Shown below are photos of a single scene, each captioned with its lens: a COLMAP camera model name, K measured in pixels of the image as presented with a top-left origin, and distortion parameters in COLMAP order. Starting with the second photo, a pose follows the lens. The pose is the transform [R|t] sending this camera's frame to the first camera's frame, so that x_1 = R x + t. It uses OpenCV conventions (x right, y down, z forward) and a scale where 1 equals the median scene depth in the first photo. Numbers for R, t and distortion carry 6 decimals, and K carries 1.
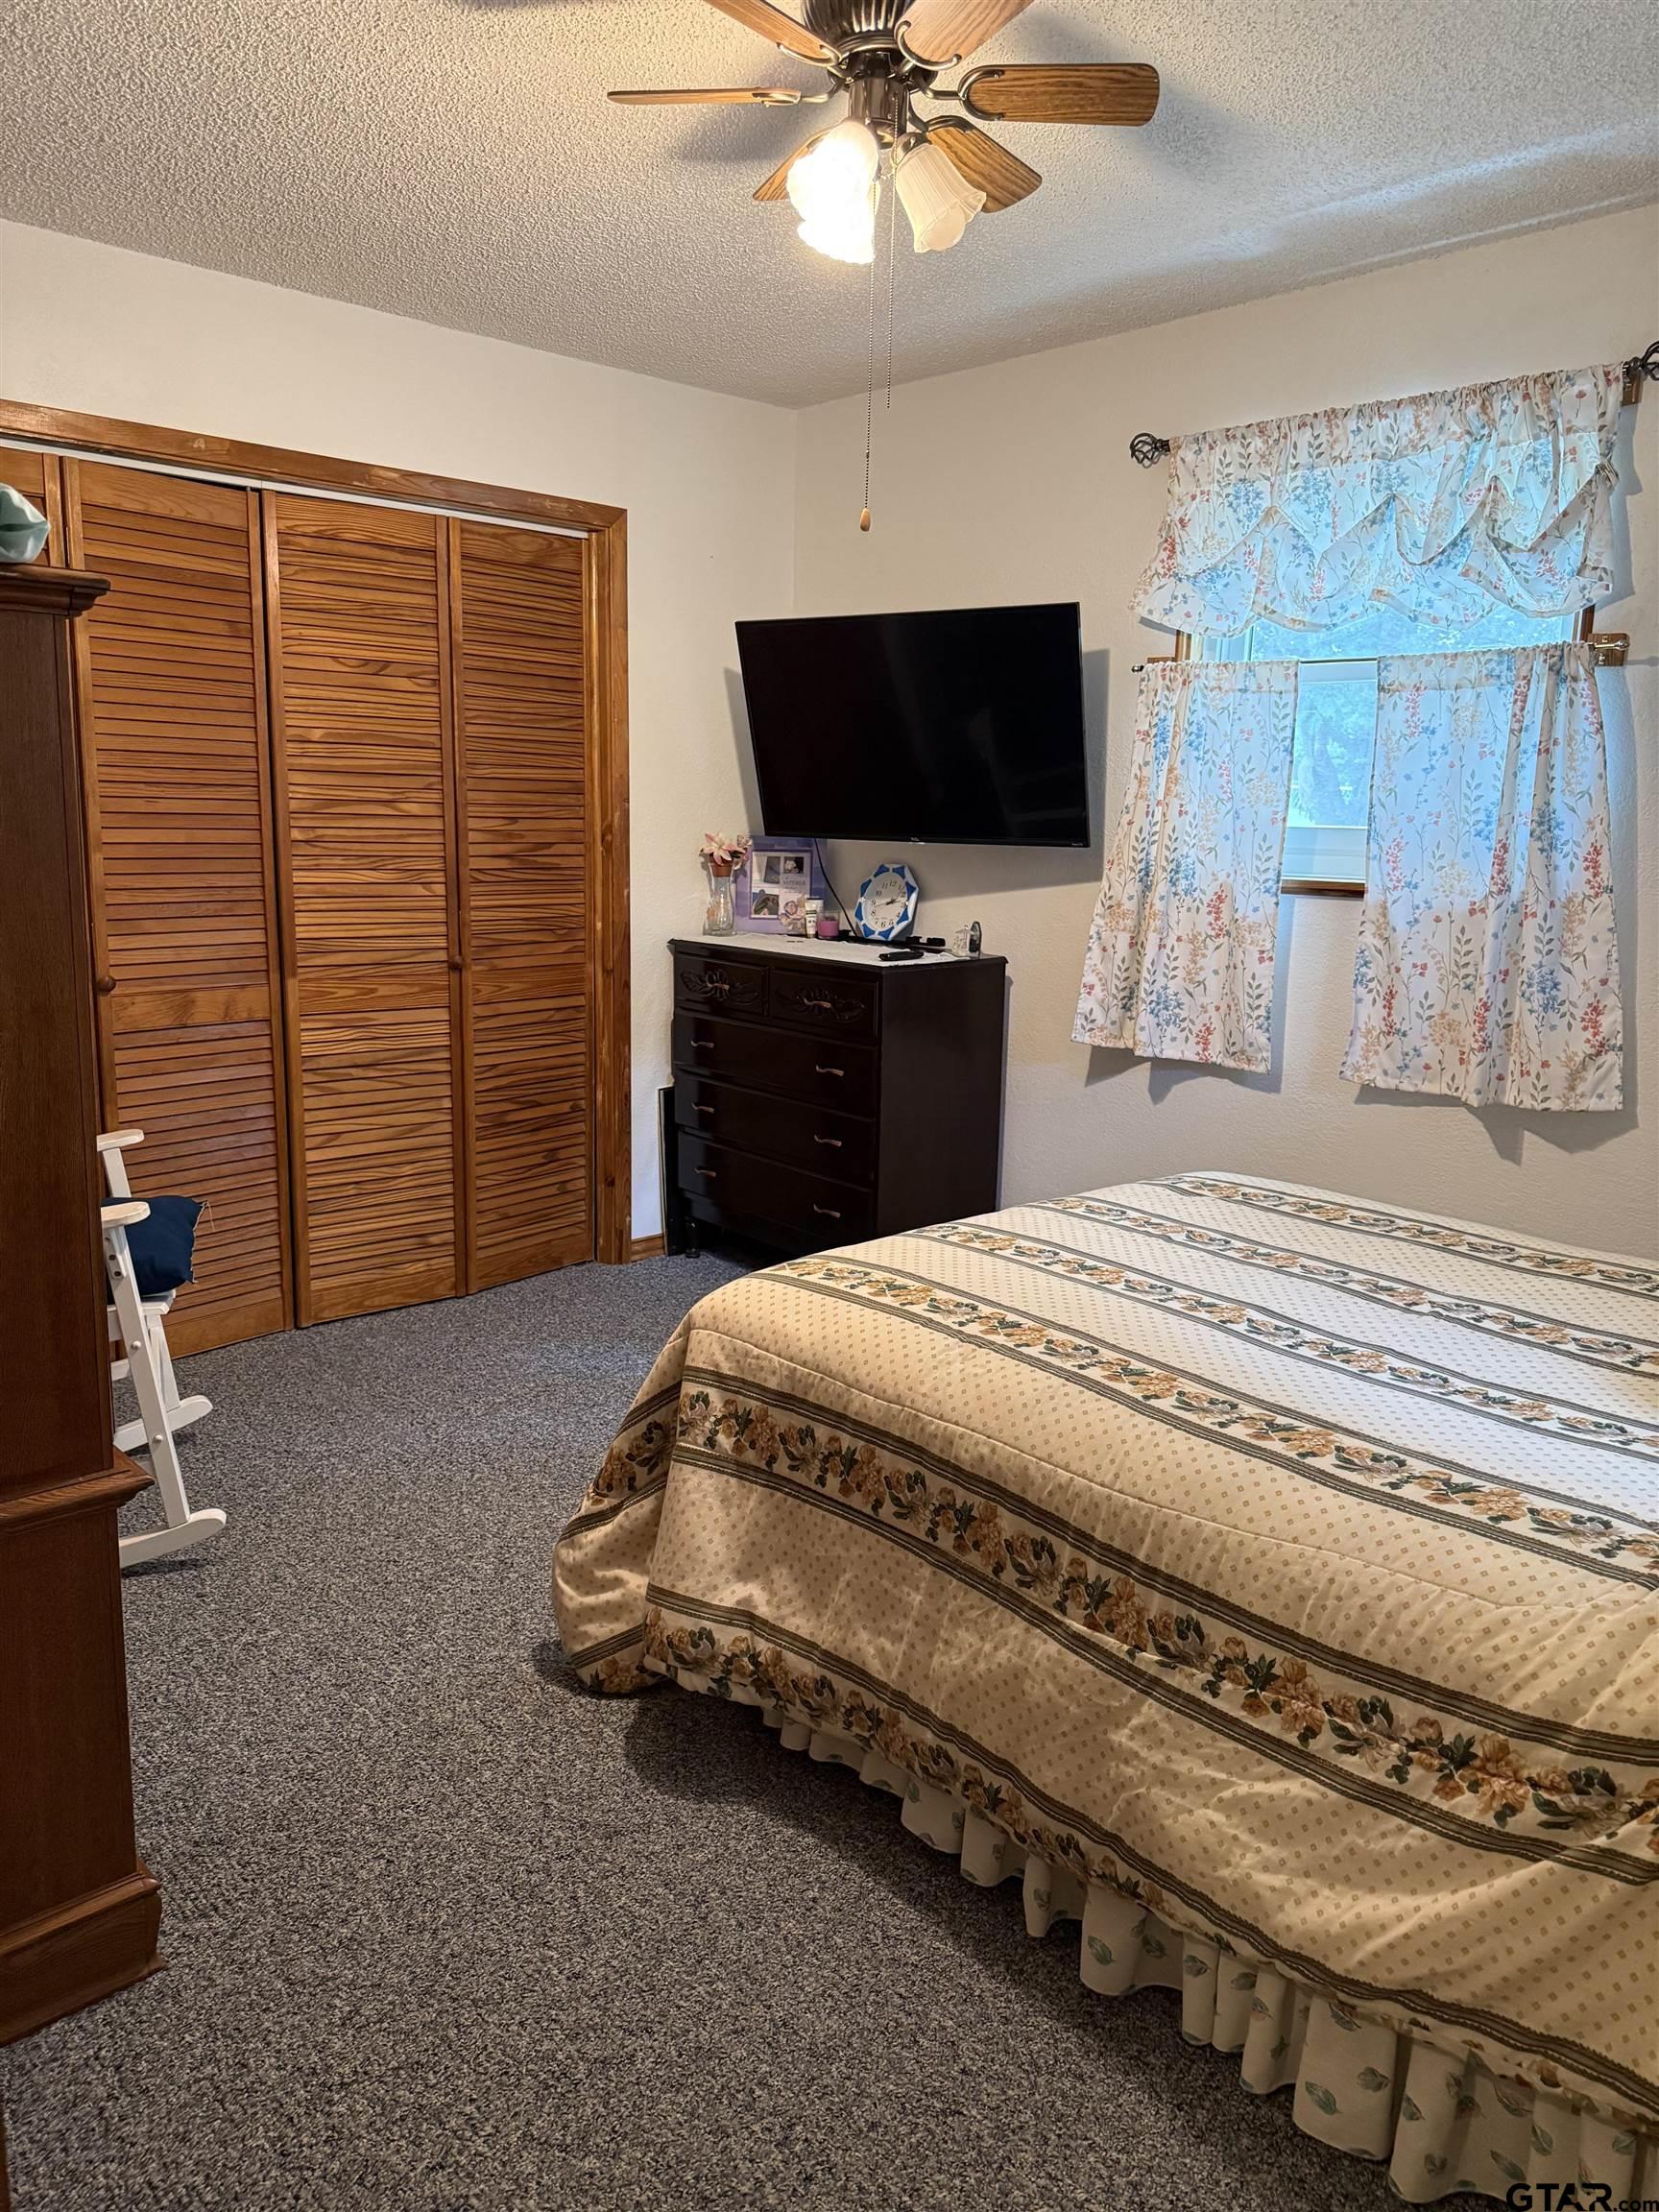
lens RADIAL K [[1577.1, 0, 819.2], [0, 1577.1, 1109.0], [0, 0, 1]] dist [0.041694, -0.042472]
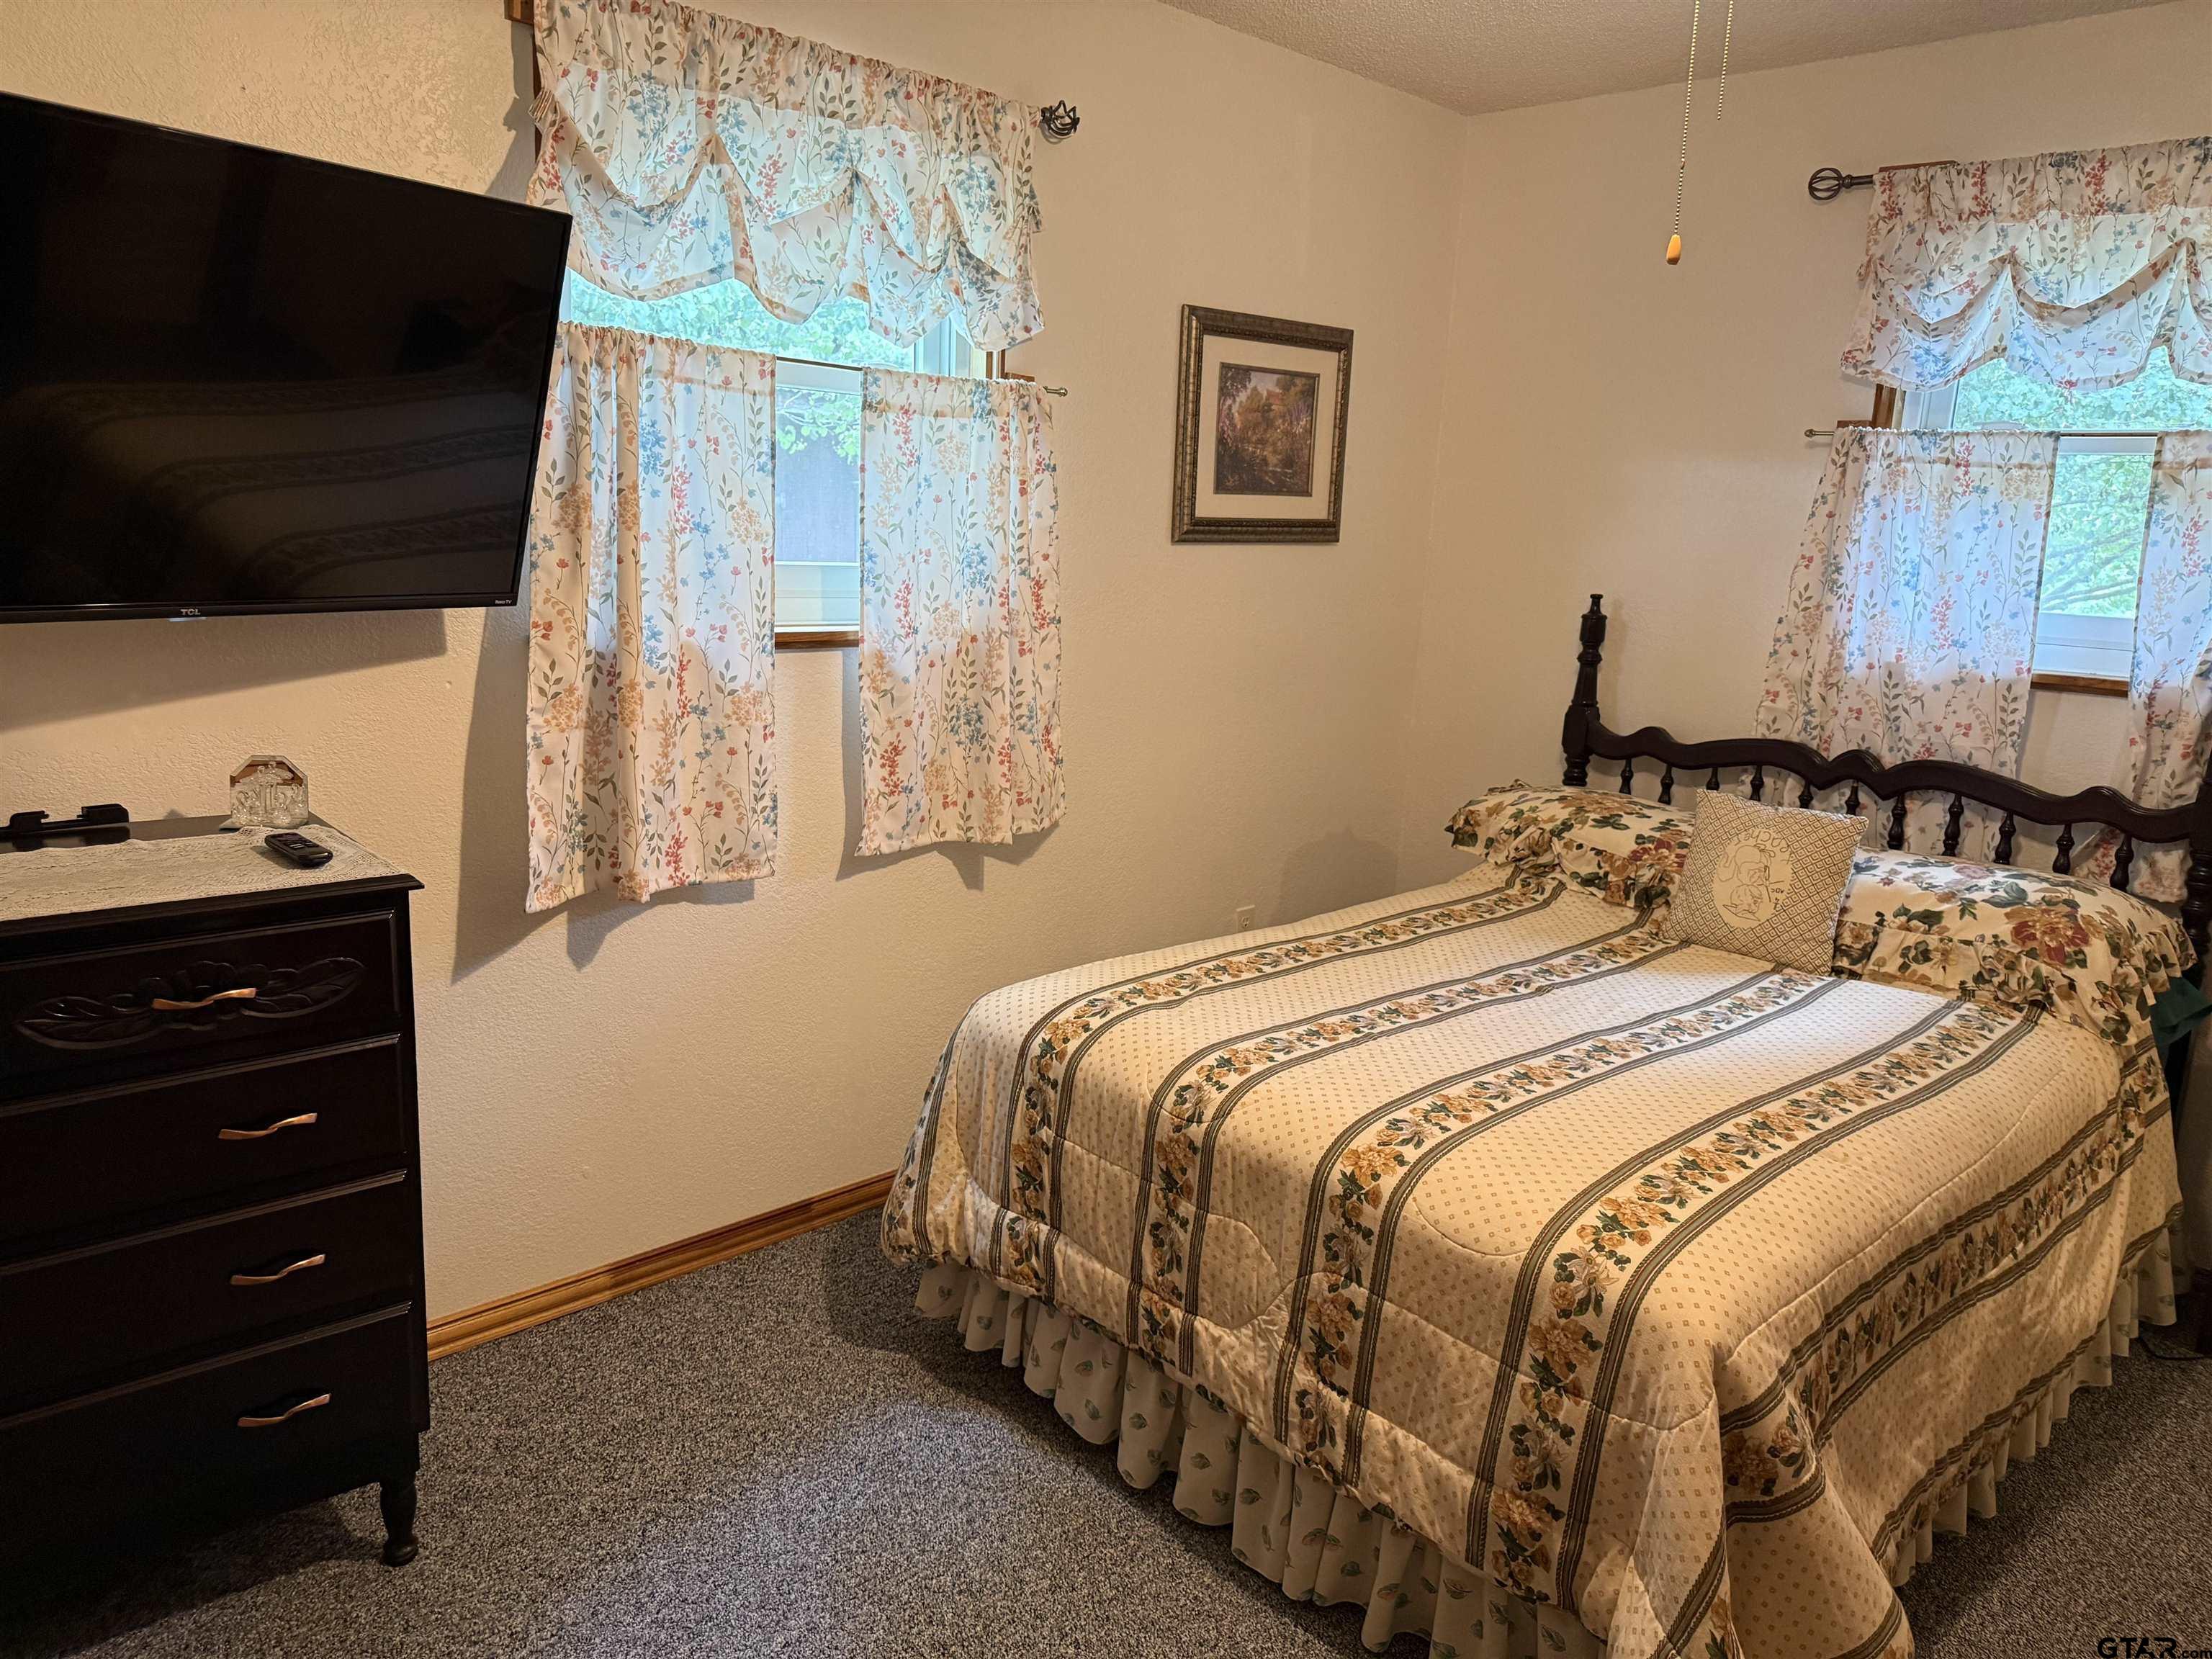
lens RADIAL K [[1536.4, 0, 1065.8], [0, 1536.4, 822.0], [0, 0, 1]] dist [0.038353, -0.035054]
pose [[-0.016278, -0.213492, 0.976809, -0.500638], [0.148053, 0.965655, 0.213522, -0.204765], [-0.988846, 0.148095, 0.015890, 0.894068]]
